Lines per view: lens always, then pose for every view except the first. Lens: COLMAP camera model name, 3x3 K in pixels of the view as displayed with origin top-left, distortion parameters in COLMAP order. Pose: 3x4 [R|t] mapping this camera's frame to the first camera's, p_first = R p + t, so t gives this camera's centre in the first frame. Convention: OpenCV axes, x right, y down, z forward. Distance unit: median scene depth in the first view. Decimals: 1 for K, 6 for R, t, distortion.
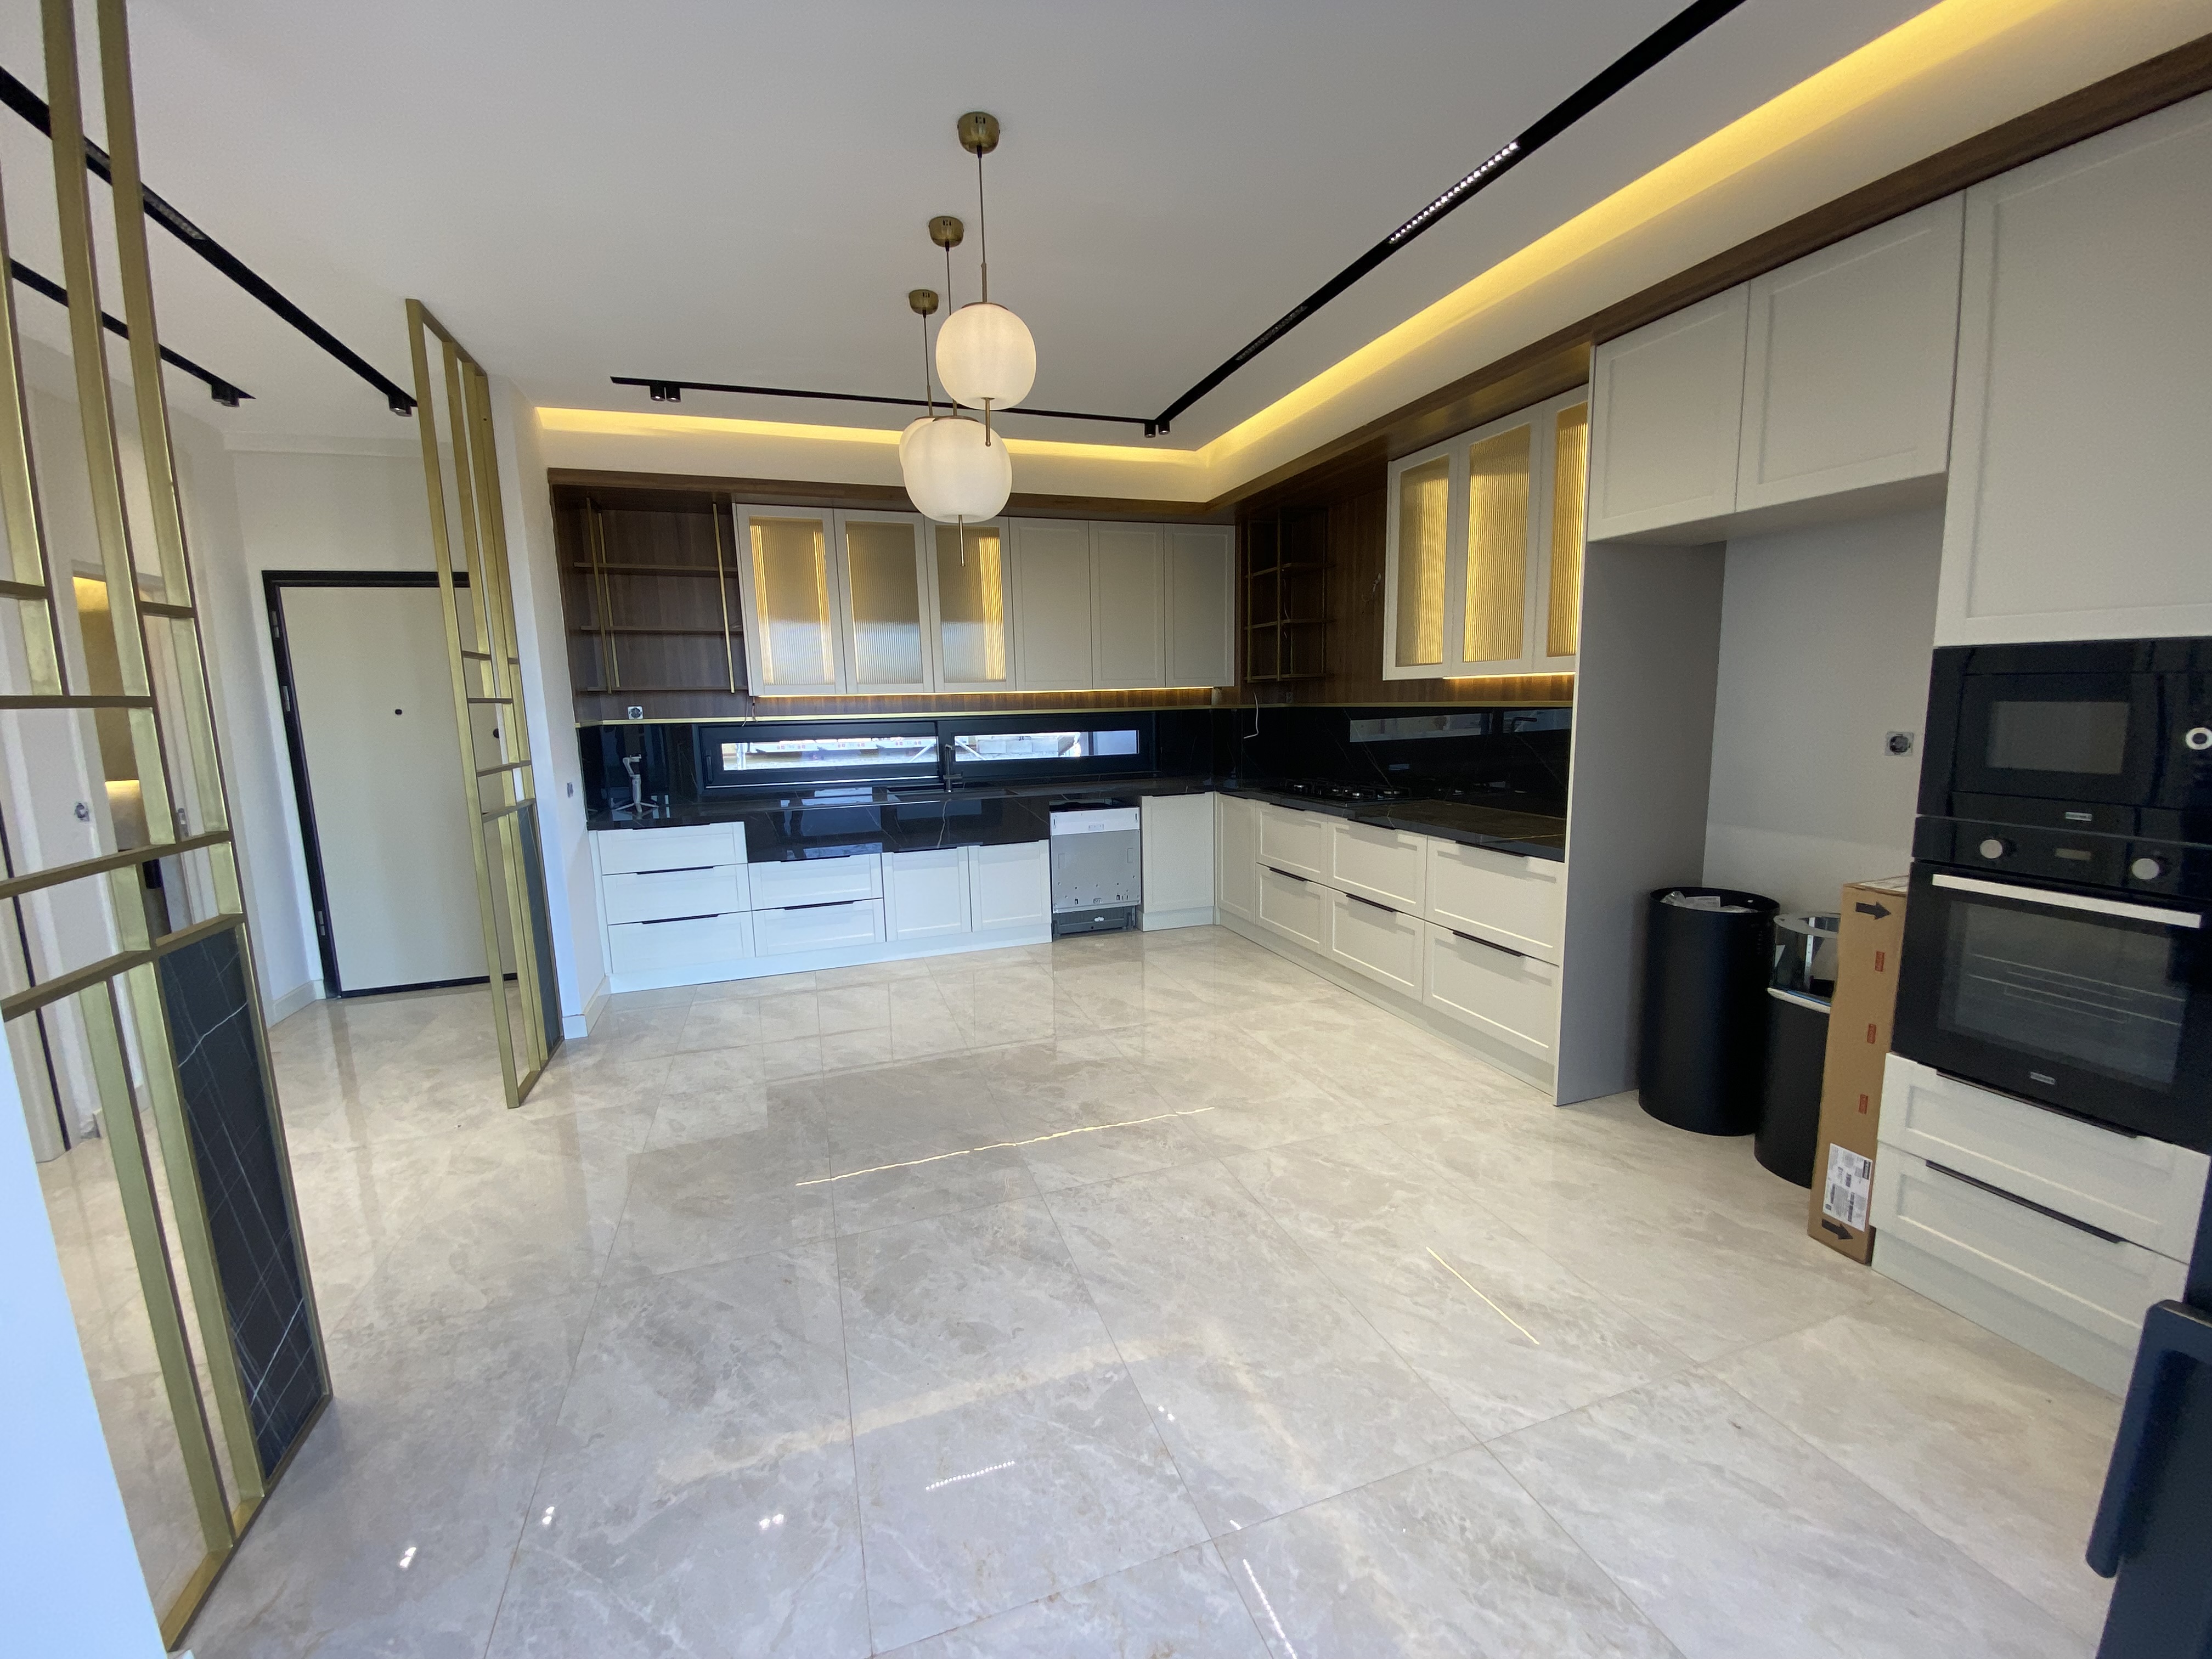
lens RADIAL K [[892.7, 0, 1100.2], [0, 892.7, 829.1], [0, 0, 1]] dist [0.028989, -0.025836]
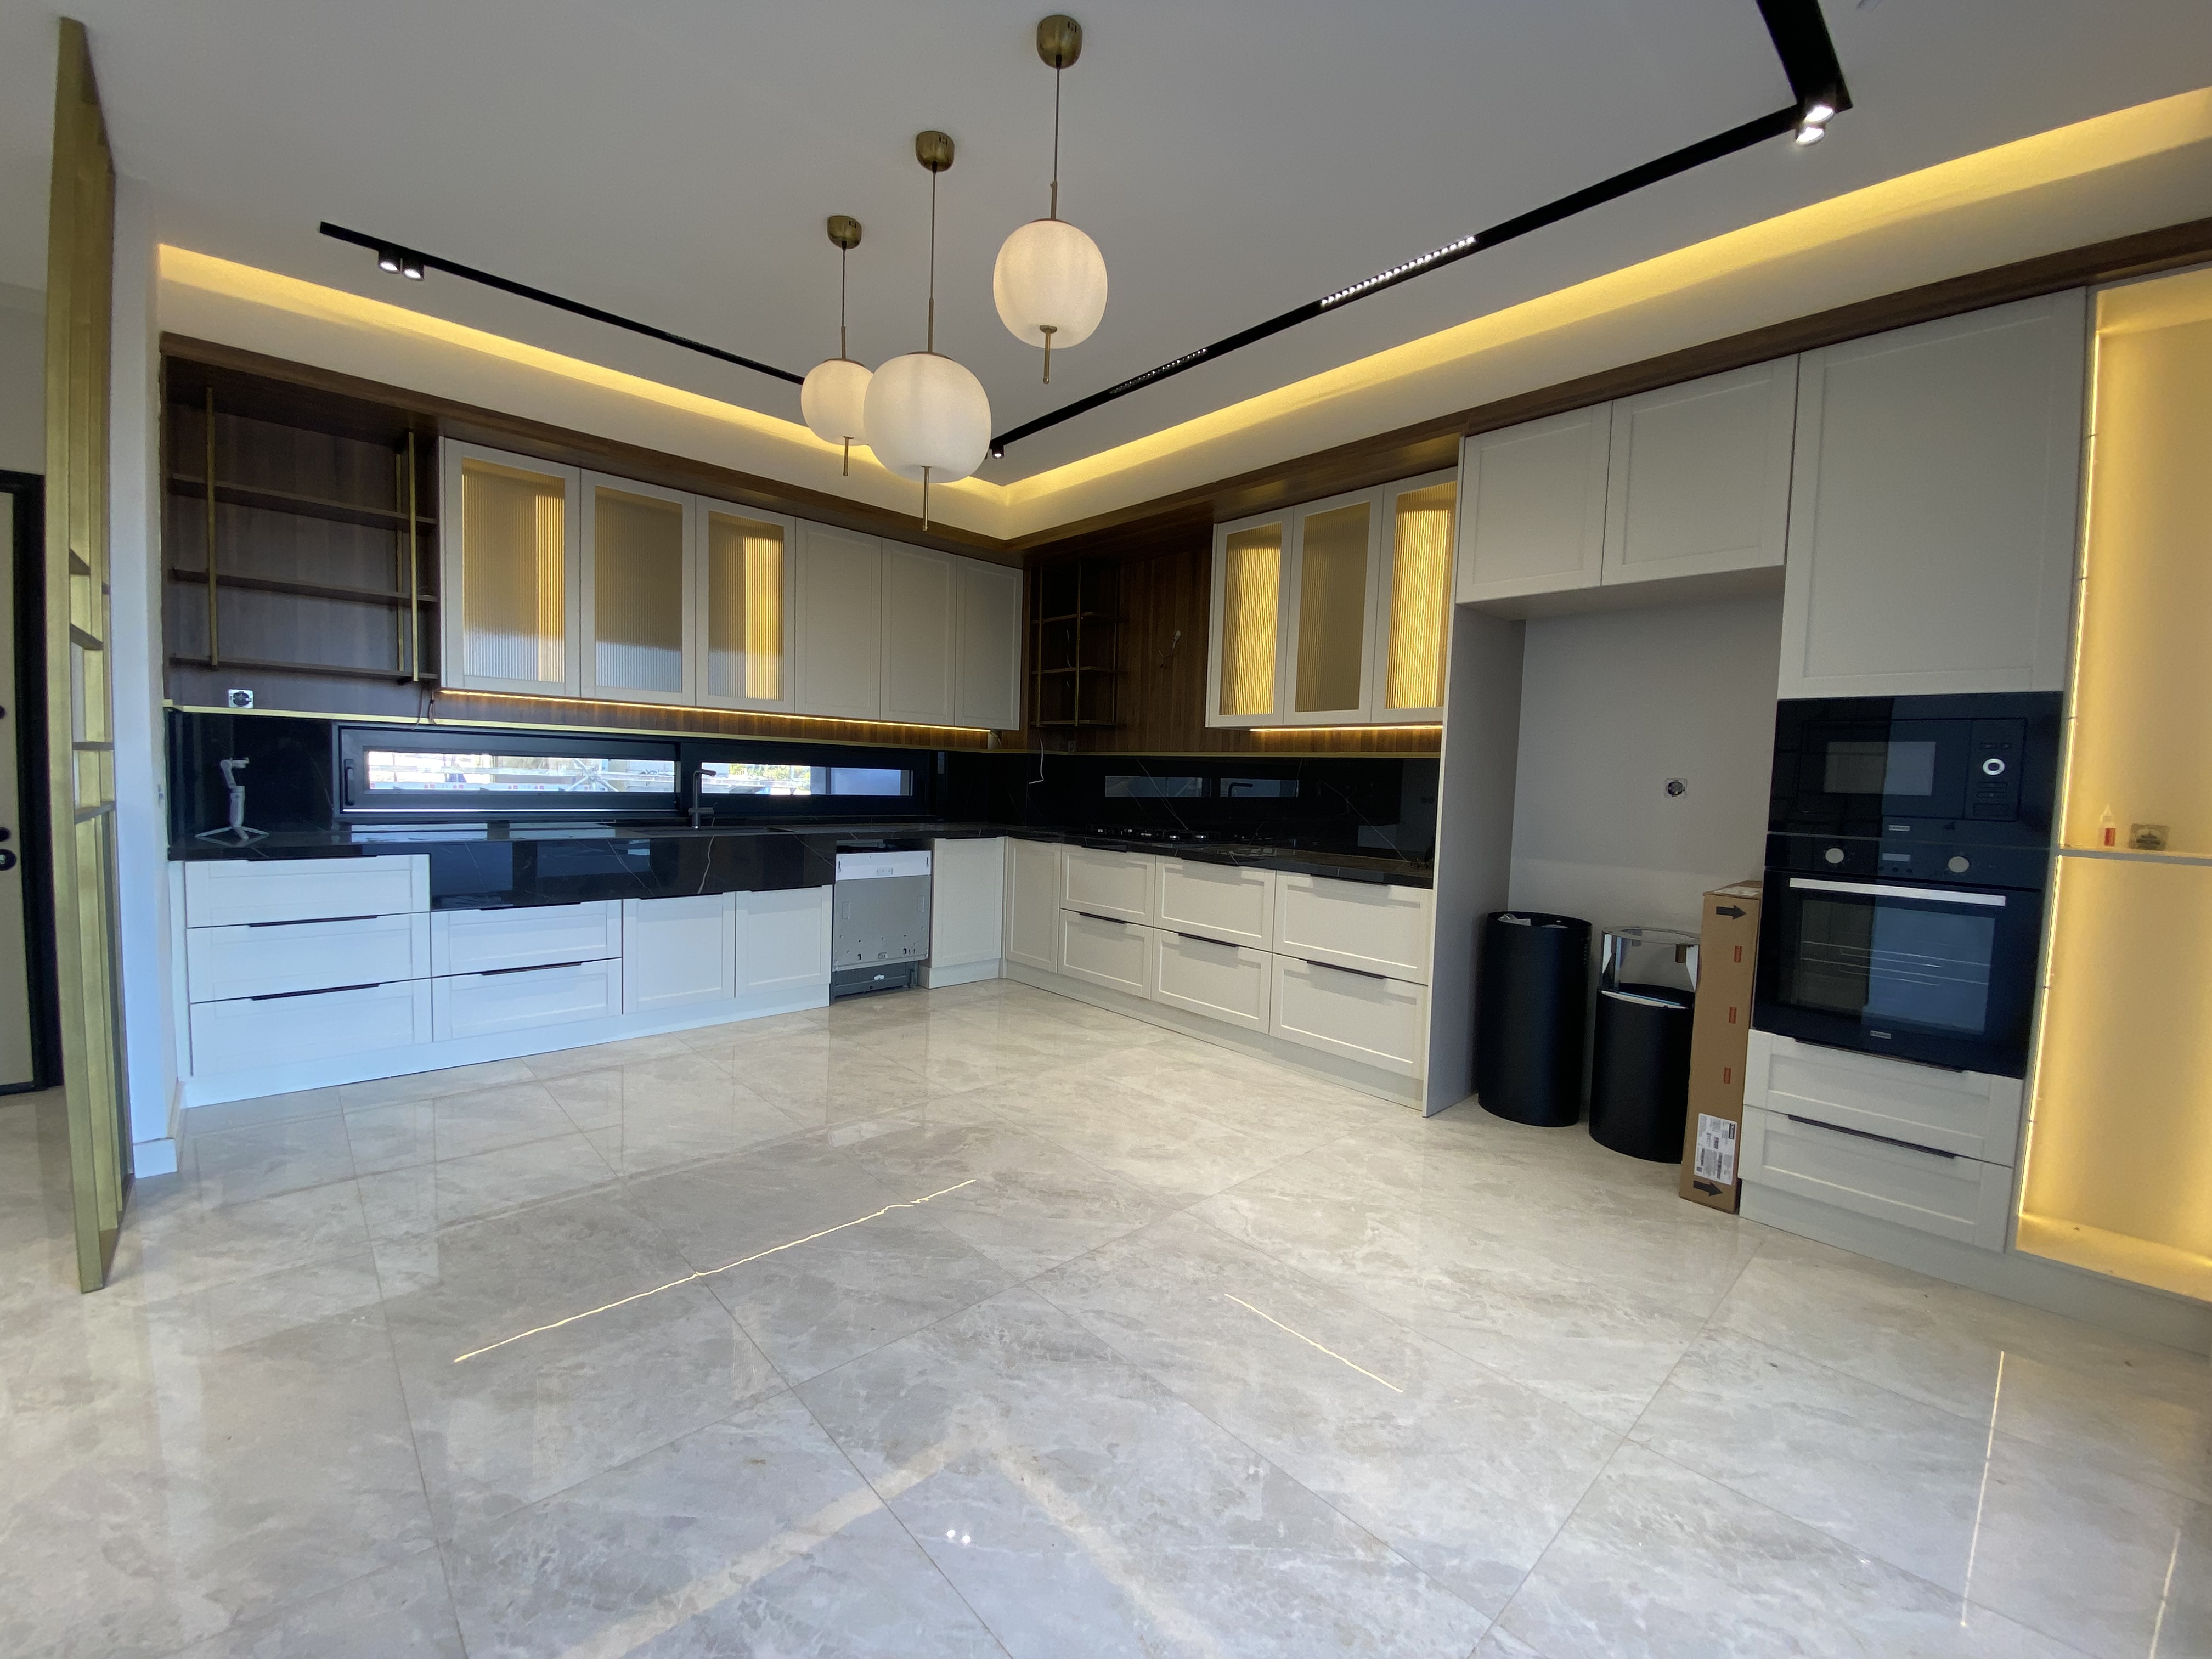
lens RADIAL K [[892.7, 0, 1100.2], [0, 892.7, 829.1], [0, 0, 1]] dist [0.028989, -0.025836]
pose [[0.912636, 0.029312, 0.407721, -0.231466], [0.005256, 0.996502, -0.083406, 0.041033], [-0.408740, 0.078263, 0.909289, 0.123869]]
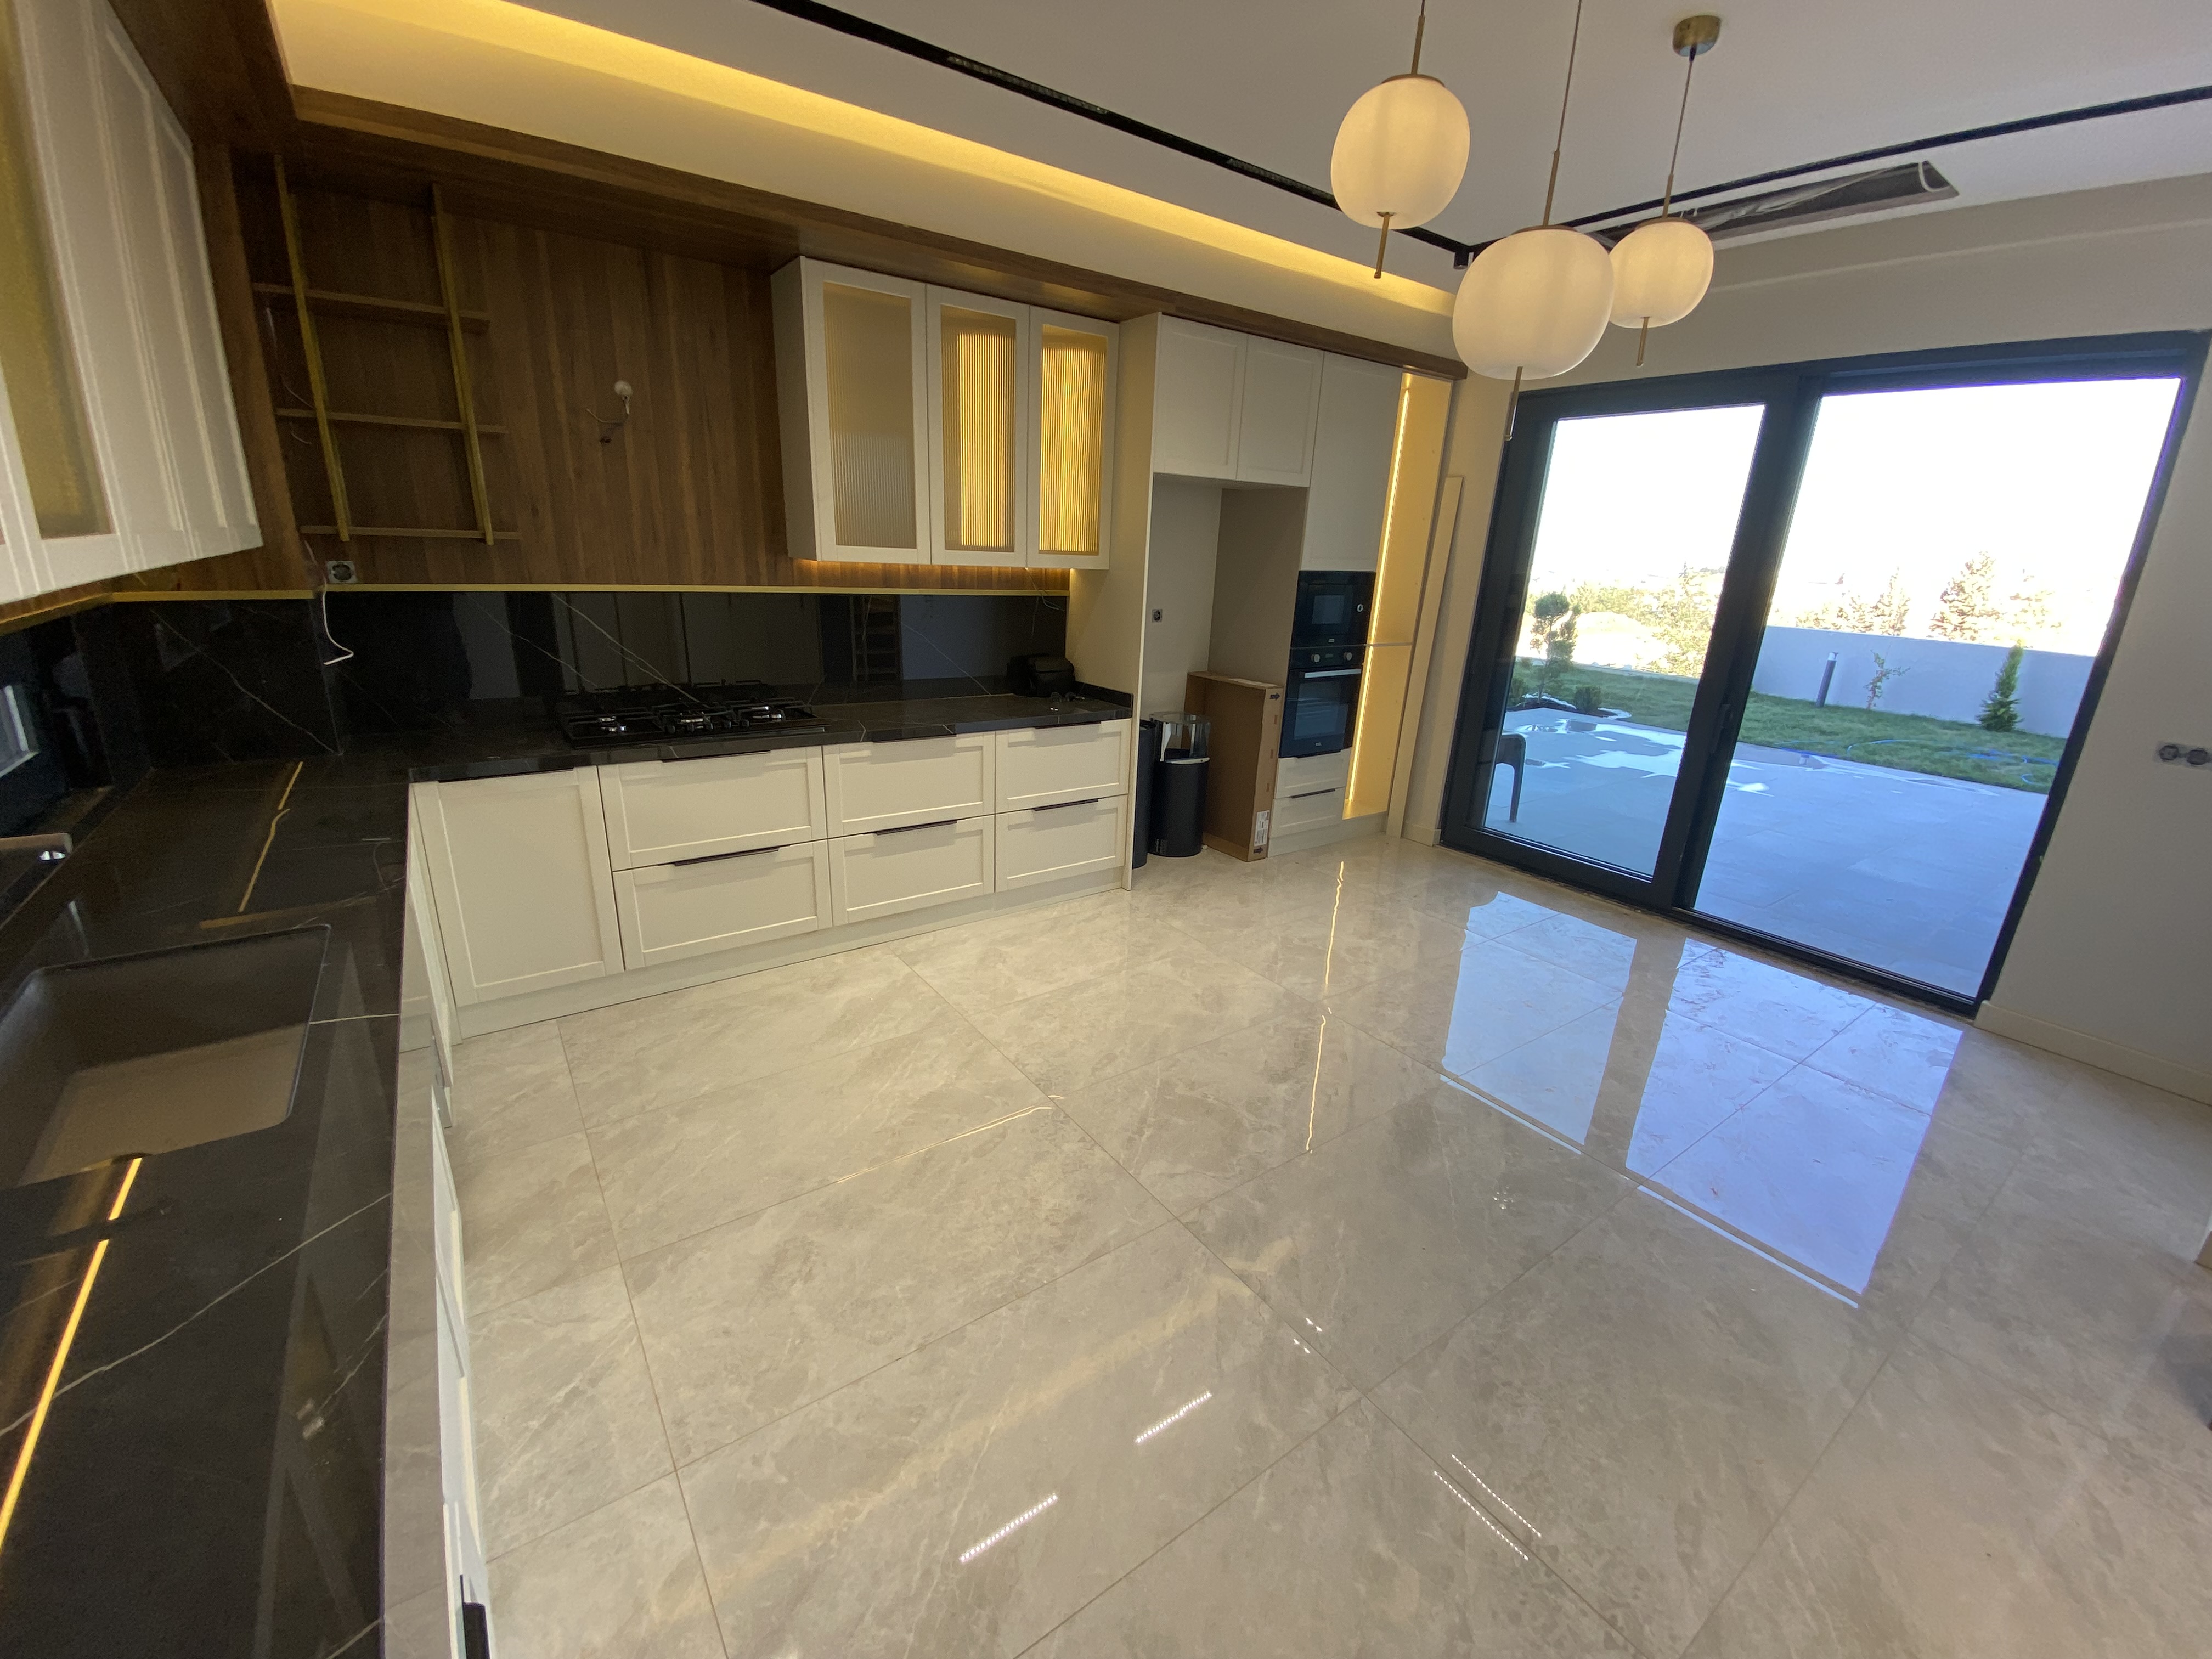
lens RADIAL K [[892.7, 0, 1100.2], [0, 892.7, 829.1], [0, 0, 1]] dist [0.028989, -0.025836]
pose [[-0.289512, -0.278782, 0.915676, -0.570070], [0.106892, 0.941245, 0.320363, -0.182998], [-0.951187, 0.190628, -0.242702, 1.070507]]
